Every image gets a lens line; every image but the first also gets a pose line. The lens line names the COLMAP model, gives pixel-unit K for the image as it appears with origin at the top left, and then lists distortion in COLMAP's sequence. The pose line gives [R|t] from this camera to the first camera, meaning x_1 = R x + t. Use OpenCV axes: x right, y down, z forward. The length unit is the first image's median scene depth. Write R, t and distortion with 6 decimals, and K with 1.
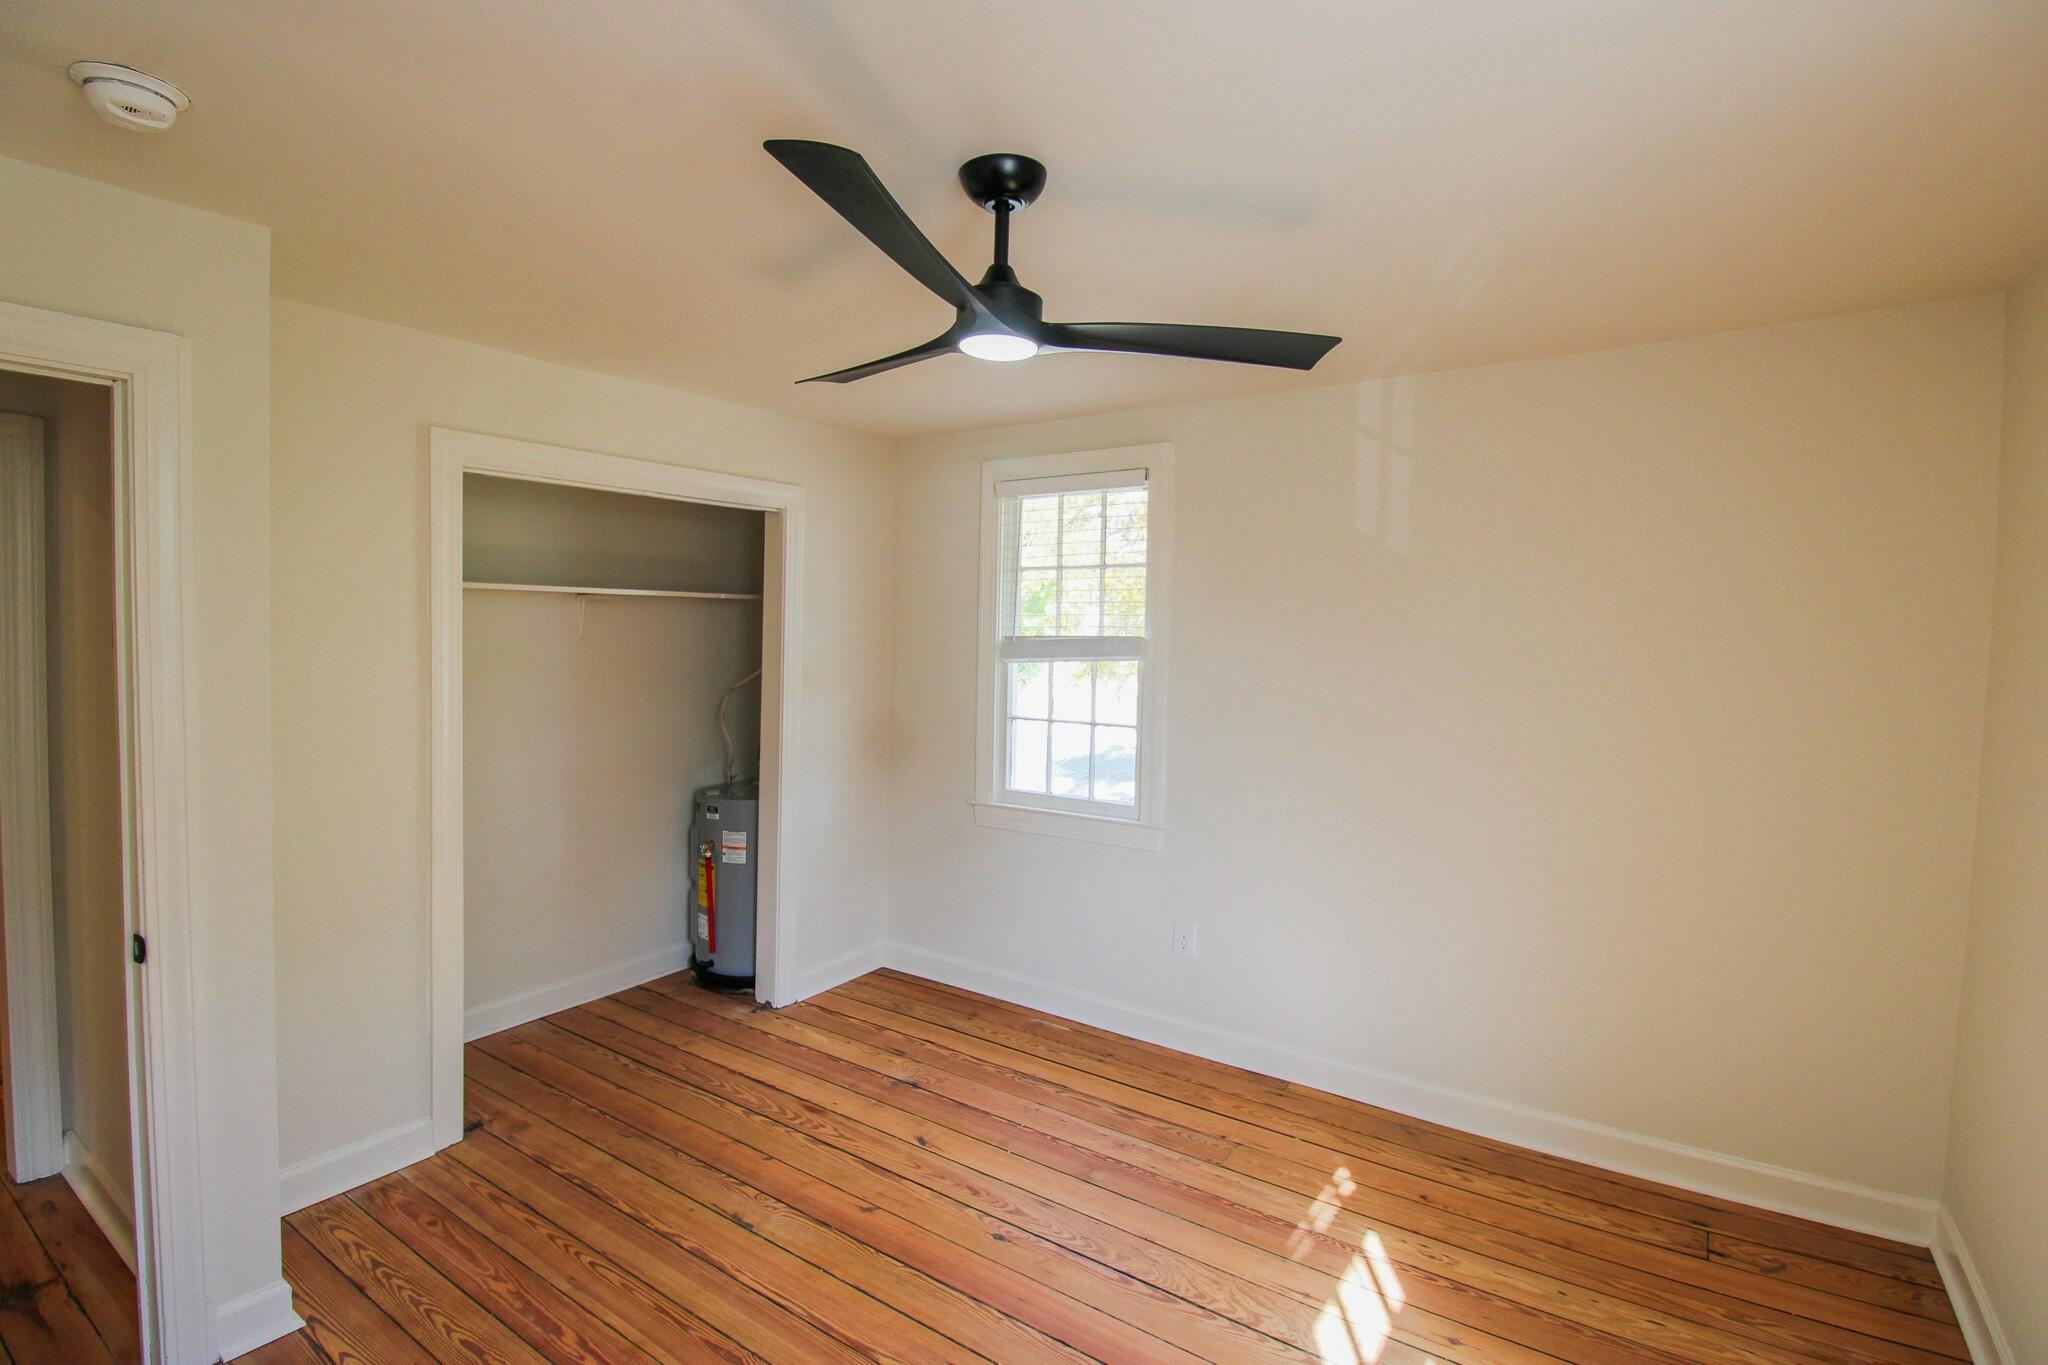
lens RADIAL K [[966.5, 0, 1037.0], [0, 966.5, 673.3], [0, 0, 1]] dist [-0.003303, -0.011131]
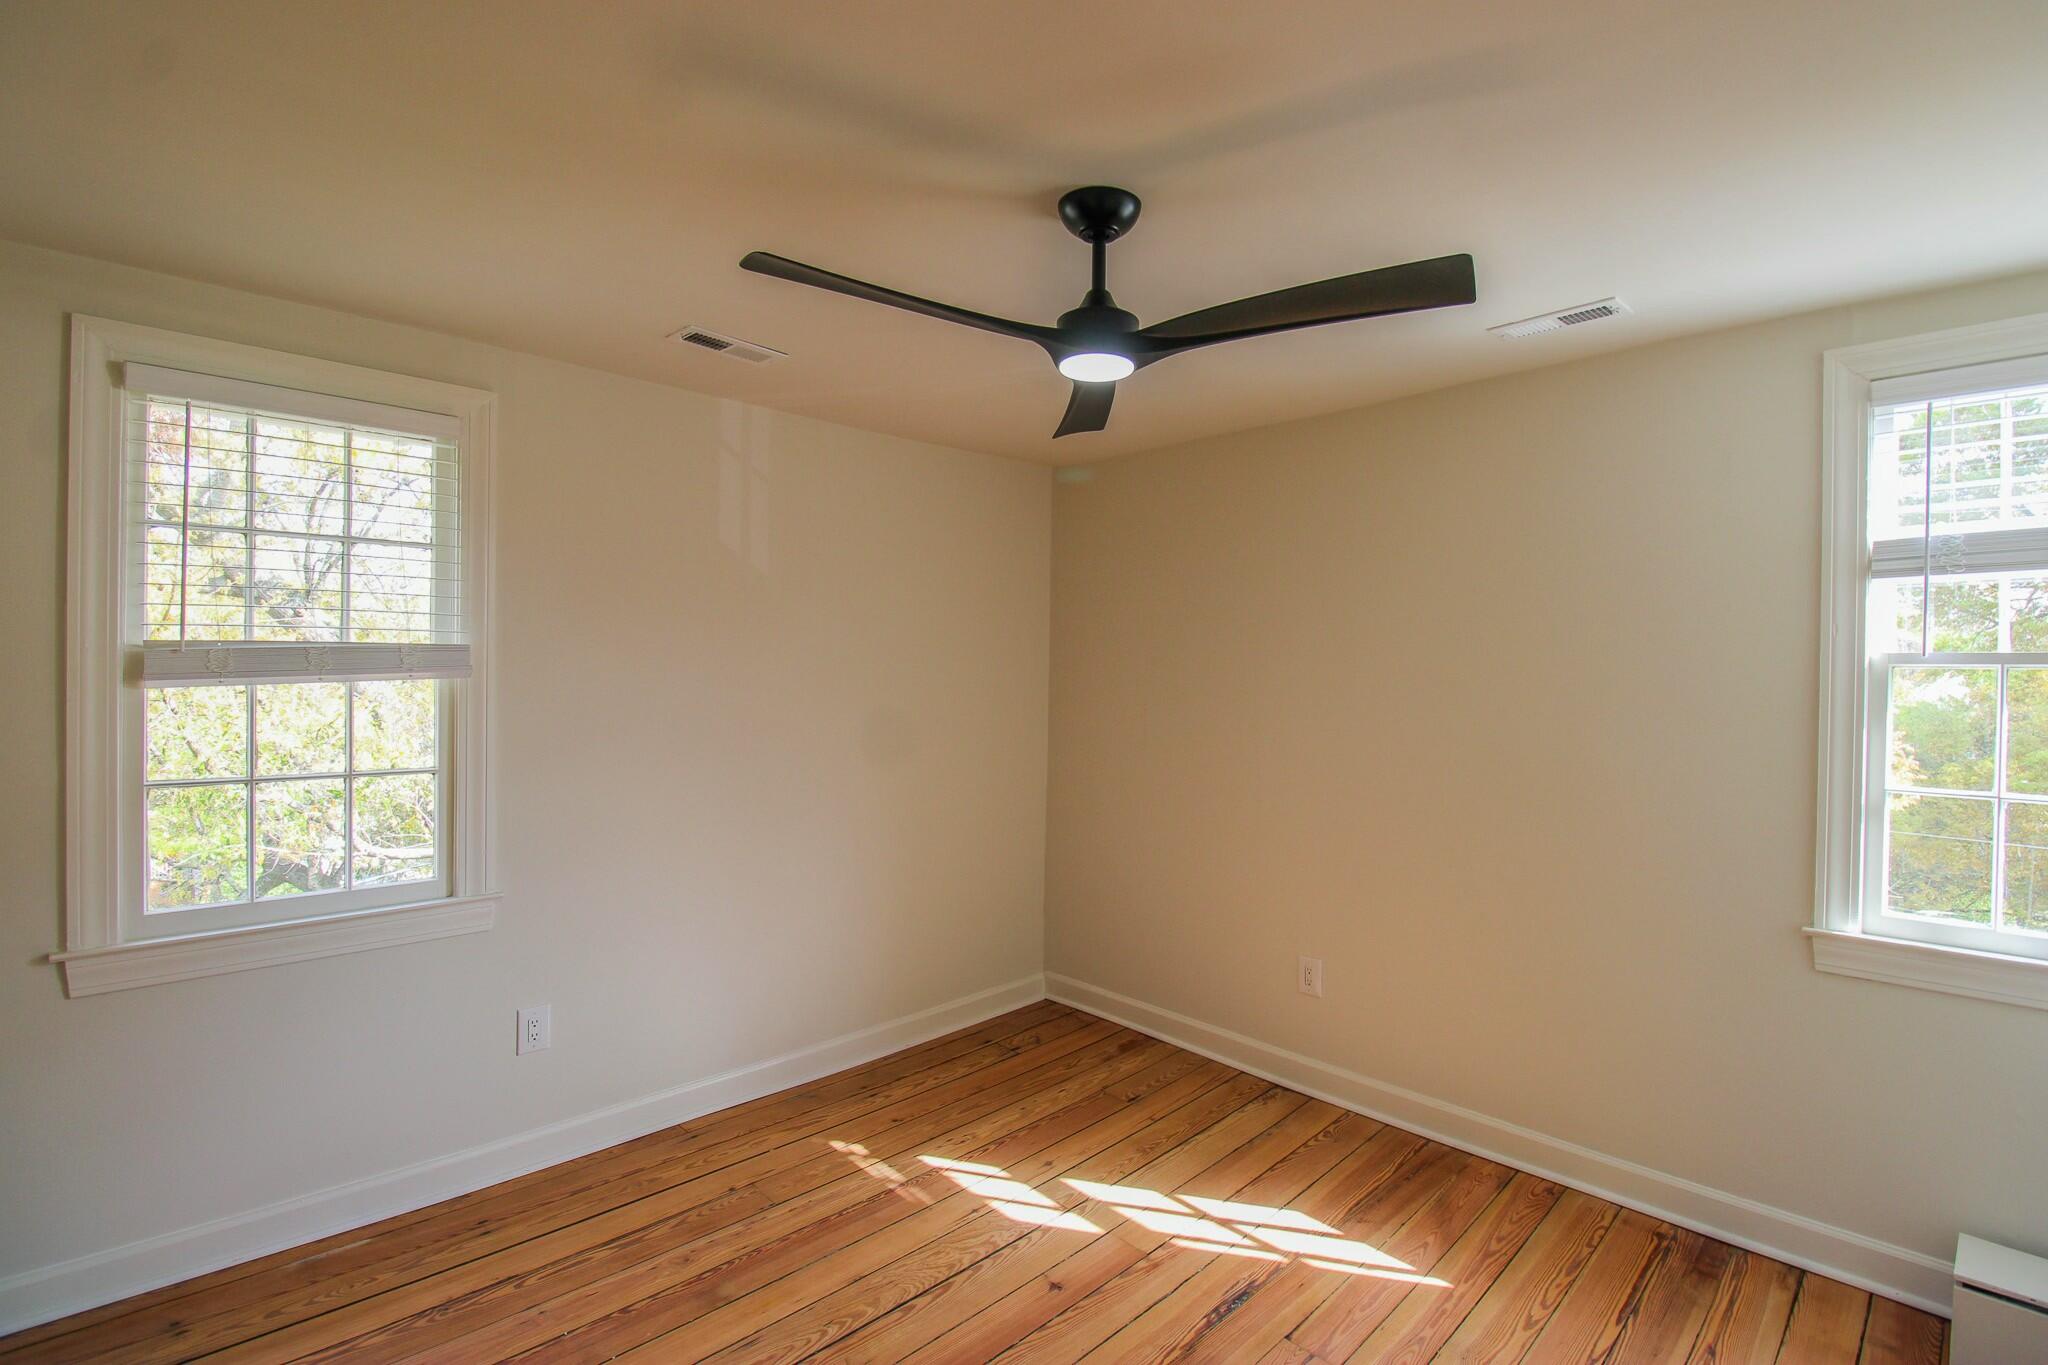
lens RADIAL K [[966.5, 0, 1037.0], [0, 966.5, 673.3], [0, 0, 1]] dist [-0.003303, -0.011131]
pose [[0.181743, -0.014521, 0.983239, -0.678601], [0.029529, 0.999521, 0.009303, -0.013073], [-0.982902, 0.027344, 0.182085, 0.552949]]
